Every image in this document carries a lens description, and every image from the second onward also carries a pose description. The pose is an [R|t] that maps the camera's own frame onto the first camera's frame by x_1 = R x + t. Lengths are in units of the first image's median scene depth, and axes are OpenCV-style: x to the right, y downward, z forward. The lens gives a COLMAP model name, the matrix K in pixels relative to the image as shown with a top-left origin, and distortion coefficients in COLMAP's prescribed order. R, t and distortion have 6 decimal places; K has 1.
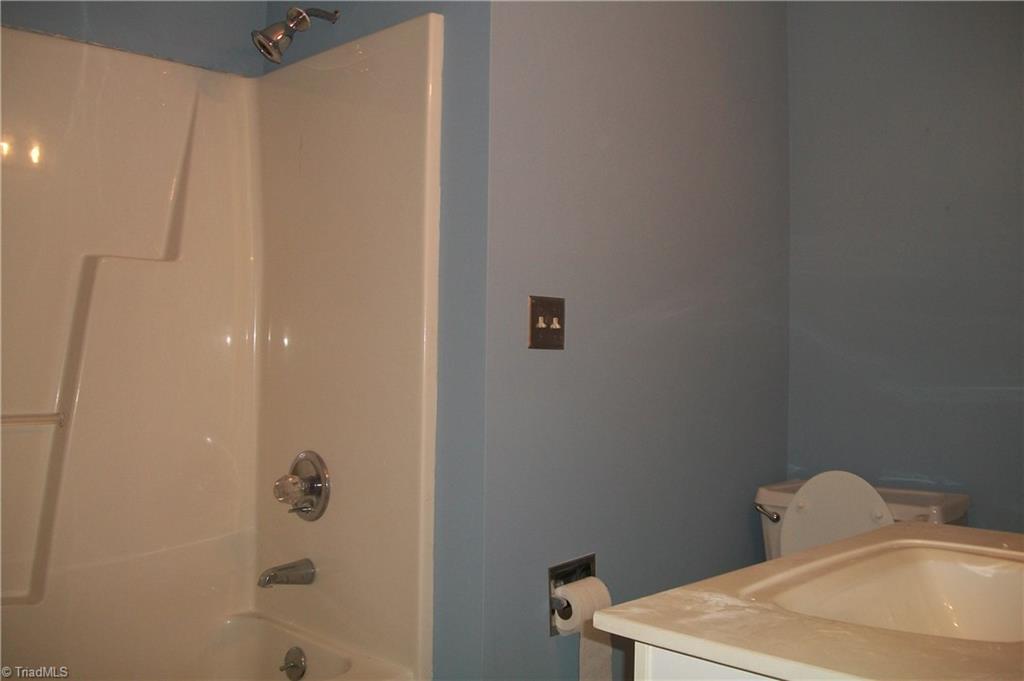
lens RADIAL K [[972.1, 0, 517.8], [0, 972.1, 321.6], [0, 0, 1]] dist [-0.137772, 0.041997]
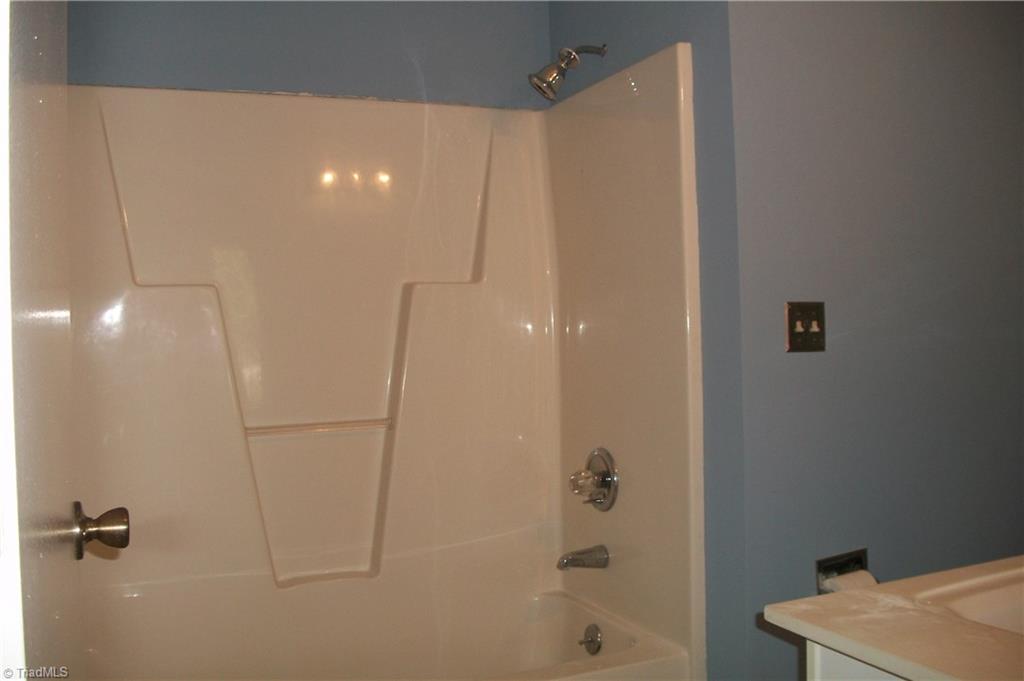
lens RADIAL K [[972.1, 0, 517.8], [0, 972.1, 321.6], [0, 0, 1]] dist [-0.137772, 0.041997]
pose [[0.927985, -0.041237, -0.370329, 0.116503], [0.048590, 0.998763, 0.010544, -0.027942], [0.369436, -0.027779, 0.928841, -0.066741]]
